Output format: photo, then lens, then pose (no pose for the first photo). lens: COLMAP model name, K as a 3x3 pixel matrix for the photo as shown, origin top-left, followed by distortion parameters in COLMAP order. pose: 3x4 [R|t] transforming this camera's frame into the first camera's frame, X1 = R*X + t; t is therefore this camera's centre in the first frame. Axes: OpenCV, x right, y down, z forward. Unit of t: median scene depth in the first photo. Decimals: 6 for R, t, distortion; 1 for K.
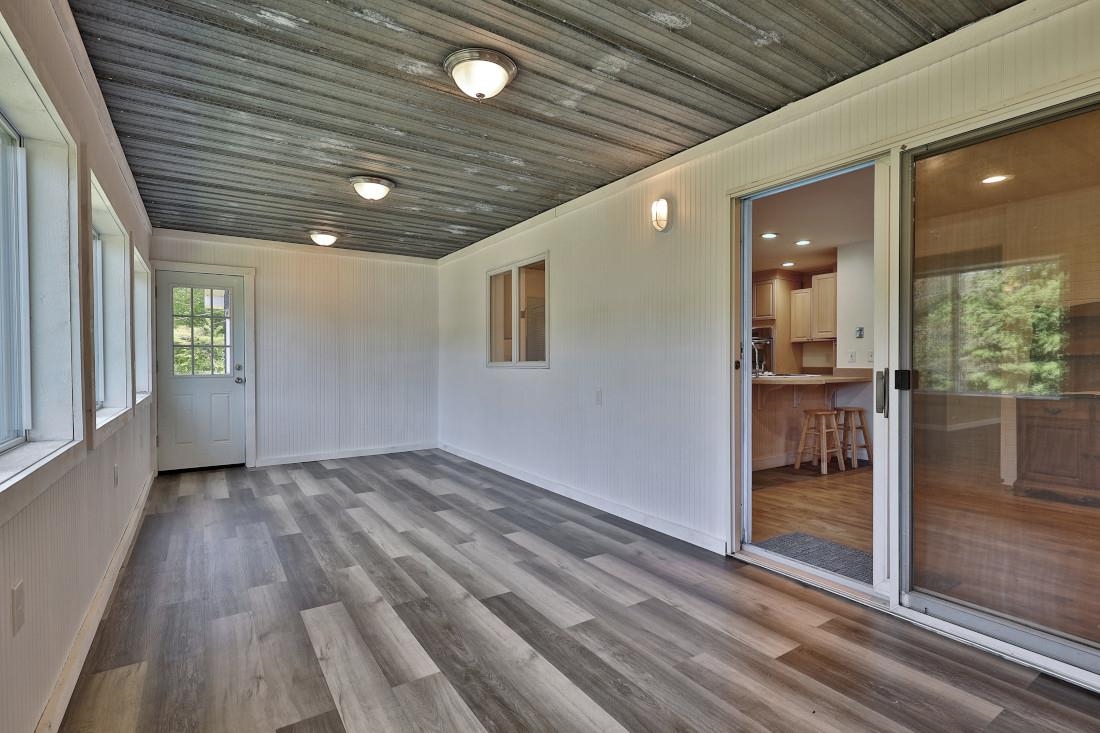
lens RADIAL K [[531.6, 0, 550.0], [0, 531.6, 366.5], [0, 0, 1]] dist [0.008615, 0.000190]
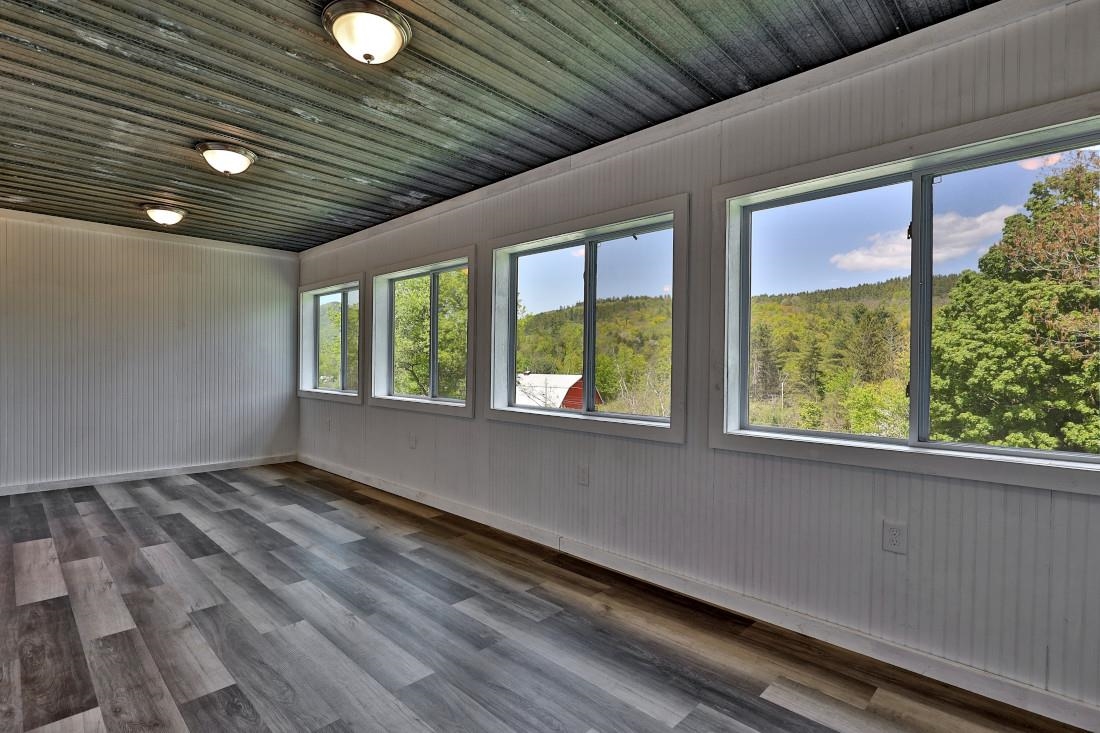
lens RADIAL K [[531.6, 0, 550.0], [0, 531.6, 366.5], [0, 0, 1]] dist [0.008615, 0.000190]
pose [[-0.975752, -0.002655, -0.218861, -0.533803], [-0.005436, 0.999912, 0.012106, -0.025123], [0.218810, 0.013002, -0.975681, 2.104395]]
